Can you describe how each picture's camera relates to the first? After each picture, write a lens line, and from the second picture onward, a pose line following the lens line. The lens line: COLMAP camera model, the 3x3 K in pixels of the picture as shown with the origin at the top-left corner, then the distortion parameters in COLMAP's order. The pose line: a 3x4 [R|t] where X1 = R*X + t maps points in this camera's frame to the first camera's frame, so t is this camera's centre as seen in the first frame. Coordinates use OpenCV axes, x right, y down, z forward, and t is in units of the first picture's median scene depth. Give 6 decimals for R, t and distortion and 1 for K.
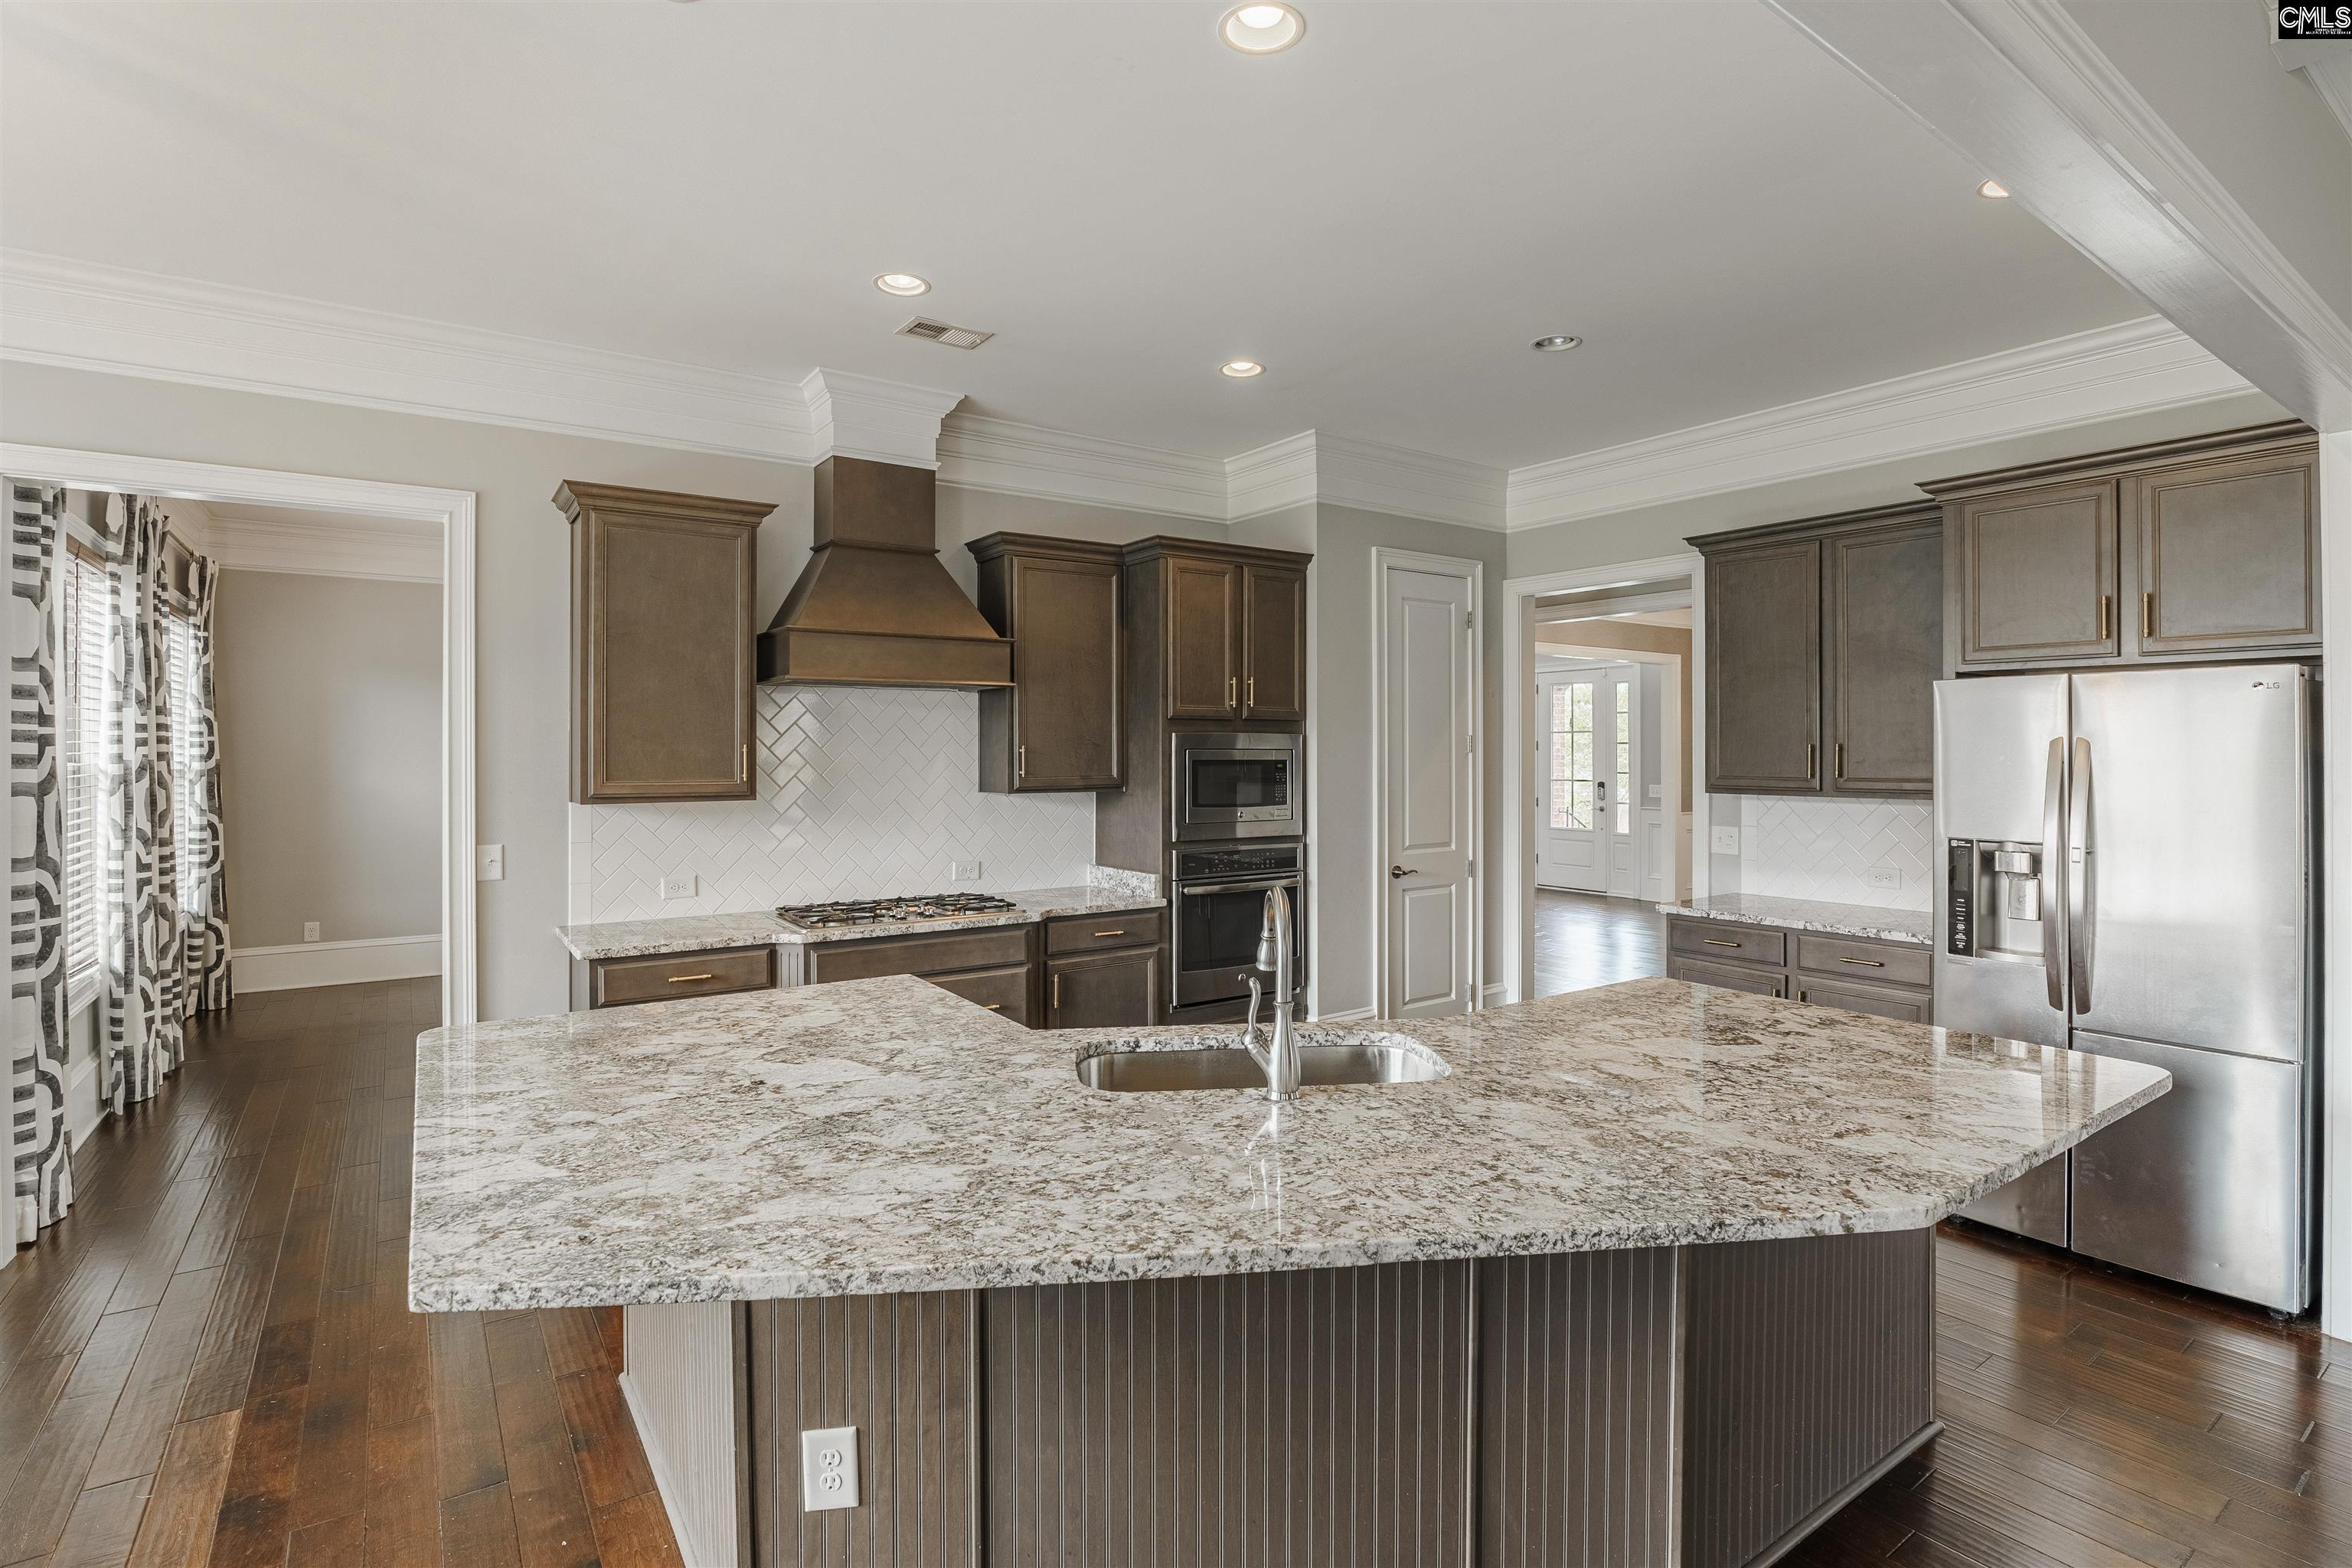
lens RADIAL K [[1123.7, 0, 1176.0], [0, 1123.7, 784.0], [0, 0, 1]] dist [-0.023250, -0.000104]
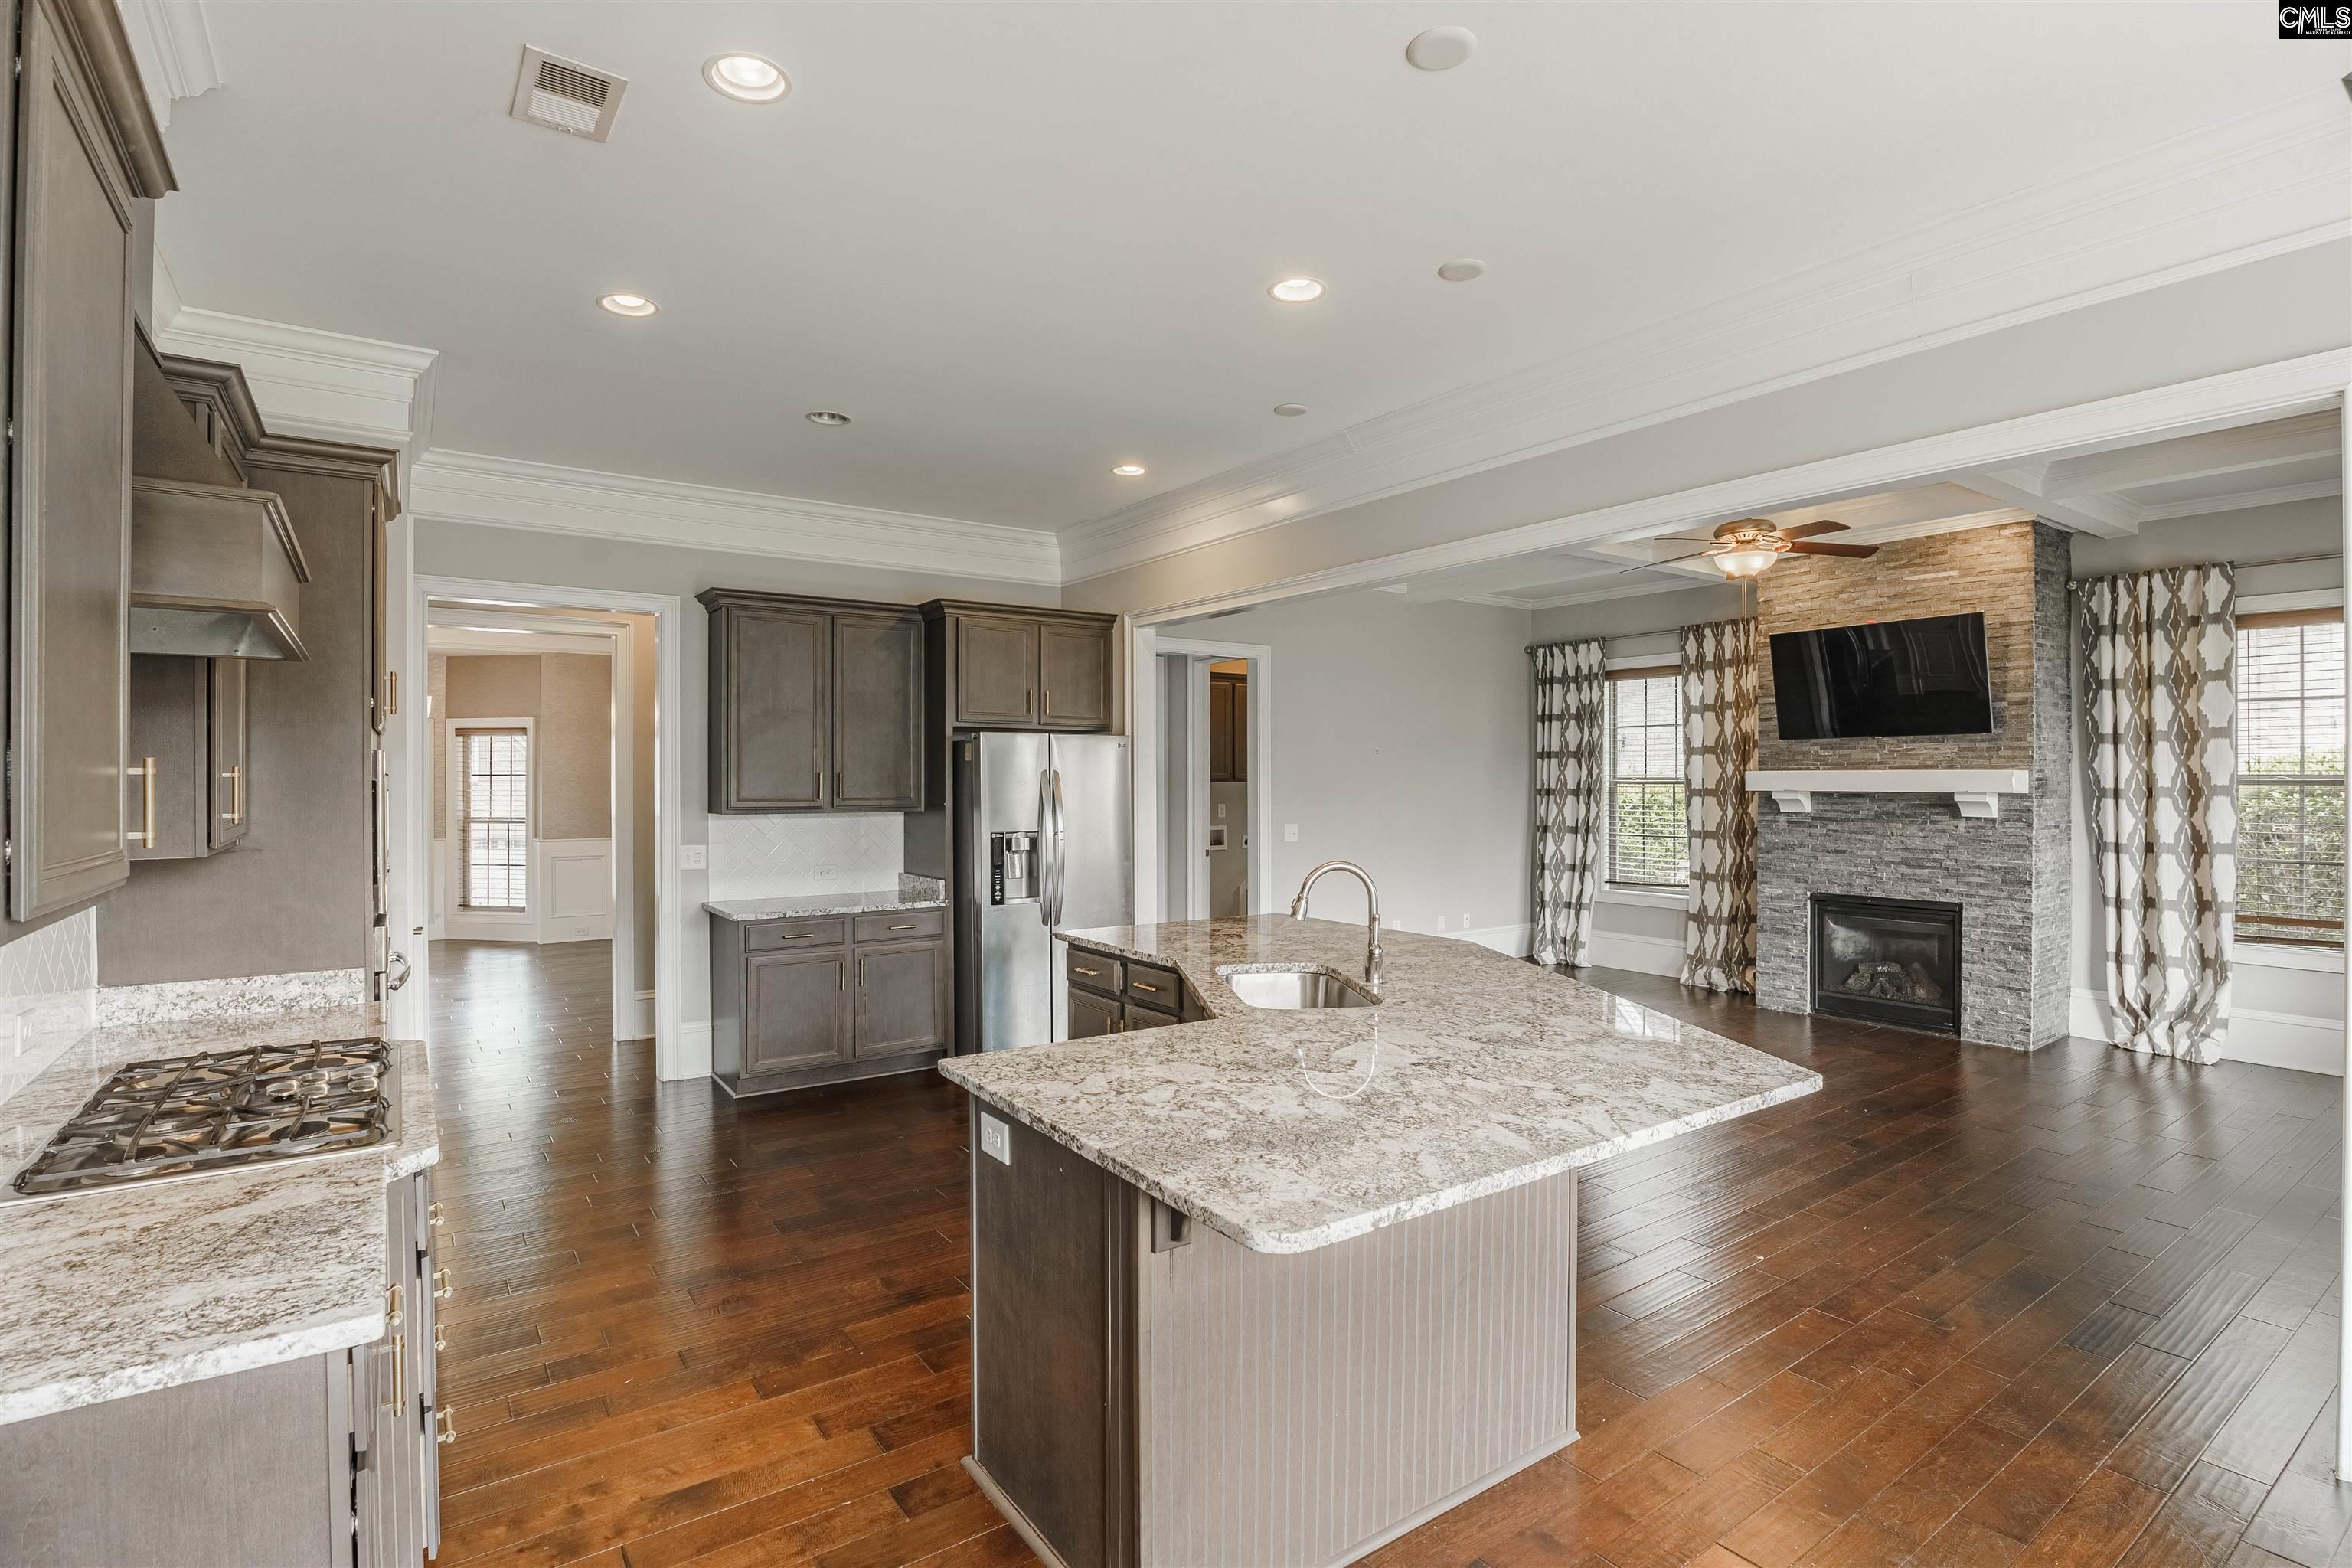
lens RADIAL K [[1123.7, 0, 1176.0], [0, 1123.7, 784.0], [0, 0, 1]] dist [-0.023250, -0.000104]
pose [[-0.006786, -0.002419, 0.999974, -0.940286], [0.029931, 0.999549, 0.002621, -0.017437], [-0.999529, 0.029948, -0.006711, 0.774878]]
